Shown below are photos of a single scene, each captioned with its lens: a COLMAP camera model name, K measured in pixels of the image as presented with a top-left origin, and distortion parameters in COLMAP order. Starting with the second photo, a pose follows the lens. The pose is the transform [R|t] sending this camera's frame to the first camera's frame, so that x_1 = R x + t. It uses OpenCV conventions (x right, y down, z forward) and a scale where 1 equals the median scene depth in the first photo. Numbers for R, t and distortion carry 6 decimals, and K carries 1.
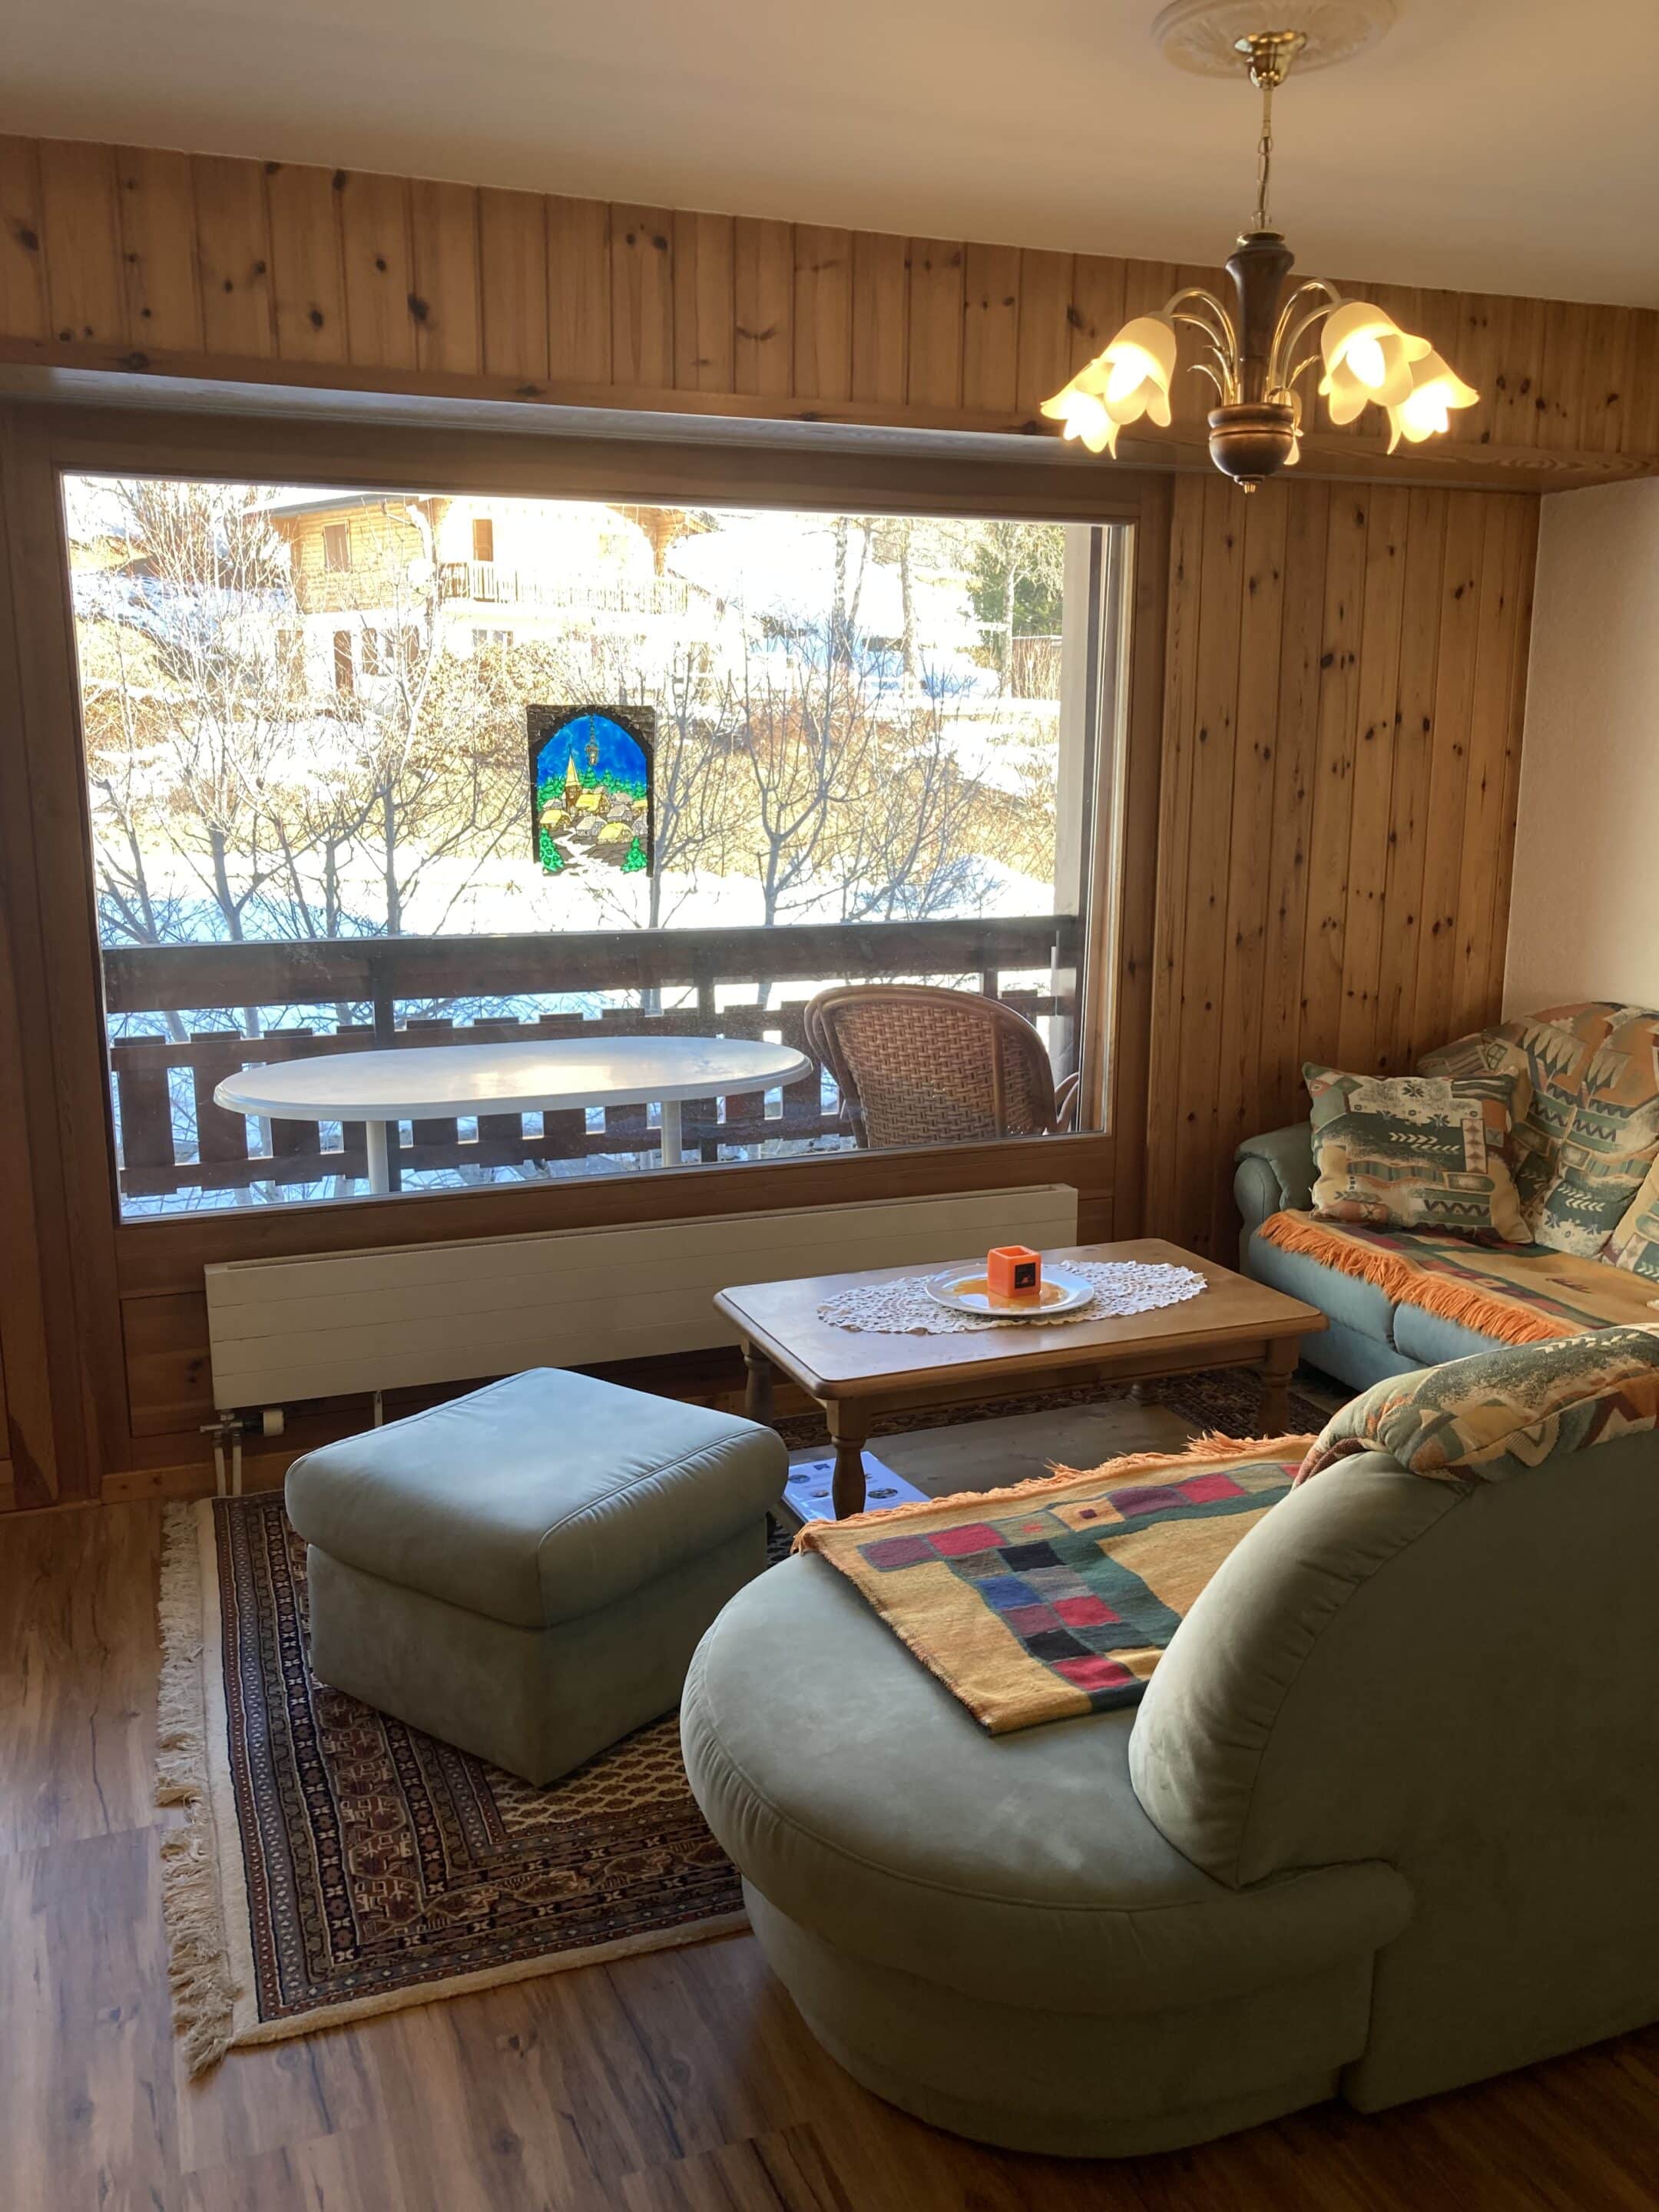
lens RADIAL K [[1781.0, 0, 829.5], [0, 1781.0, 1106.0], [0, 0, 1]] dist [0.009519, -0.004544]
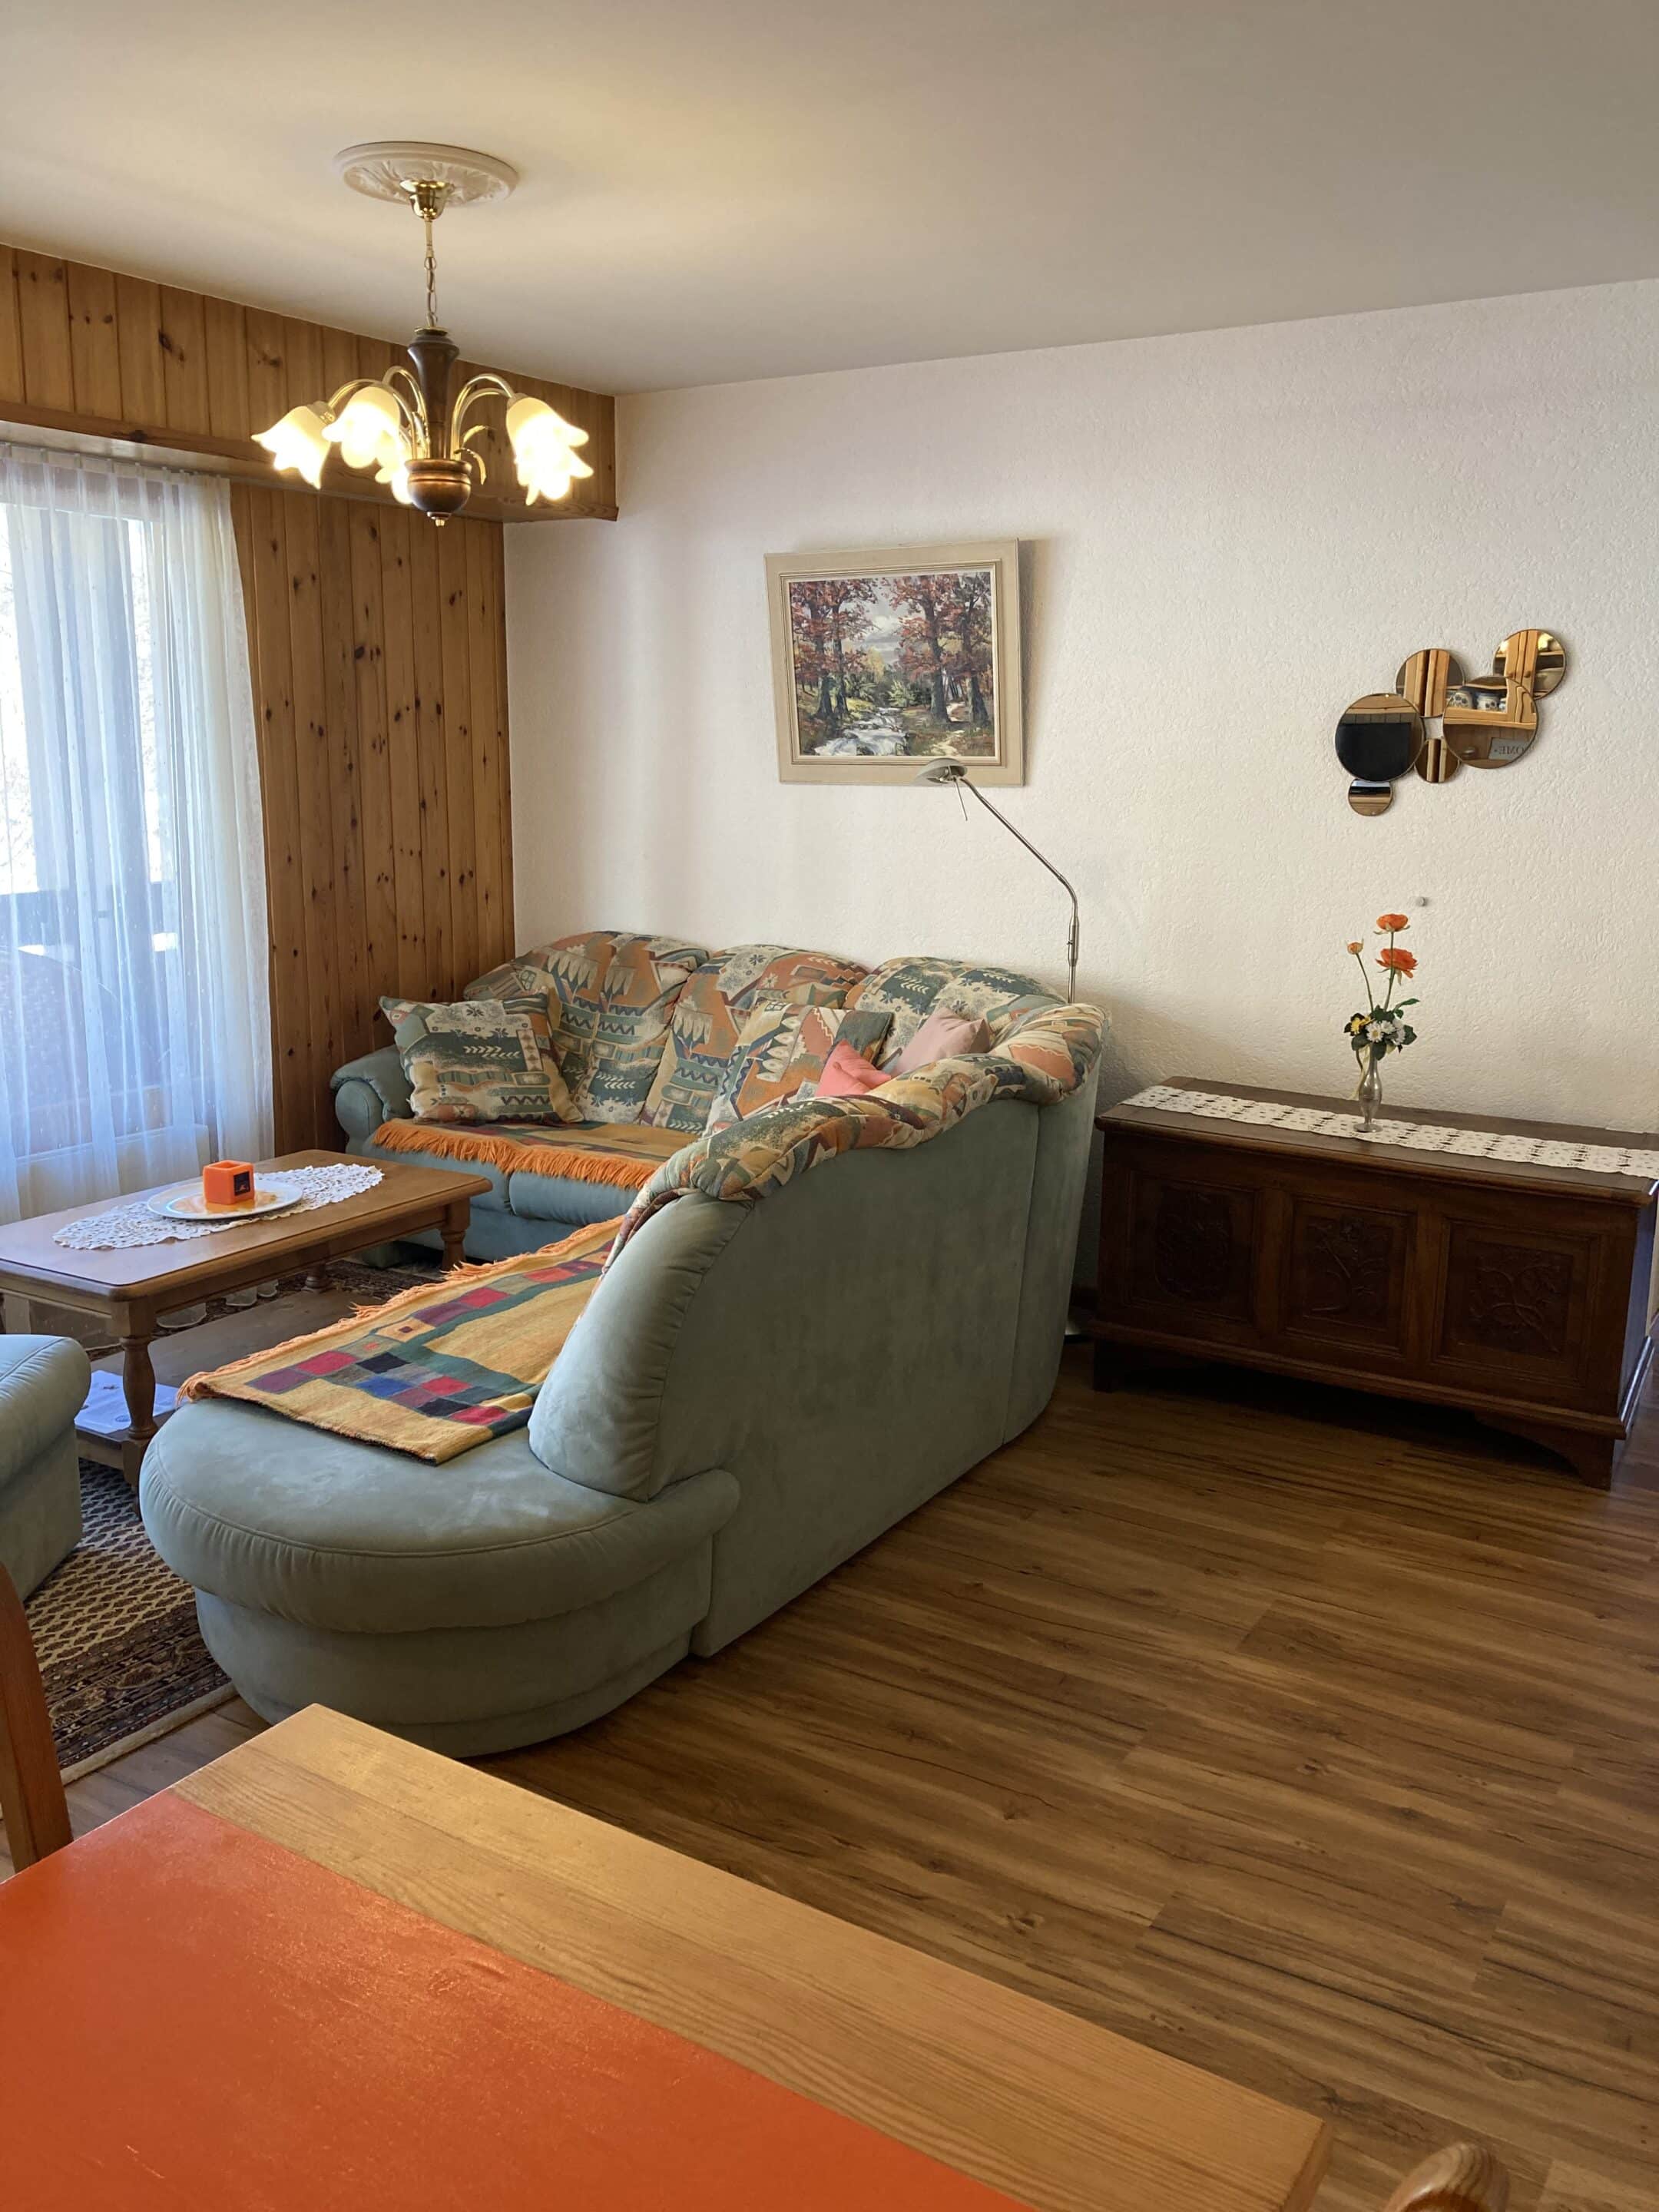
lens RADIAL K [[1766.2, 0, 829.5], [0, 1766.2, 1106.0], [0, 0, 1]] dist [0.002238, -0.009897]
pose [[0.800777, -0.112242, 0.588352, -0.222605], [0.107182, 0.993282, 0.043611, 0.033029], [-0.589295, 0.028139, 0.807428, -0.127917]]
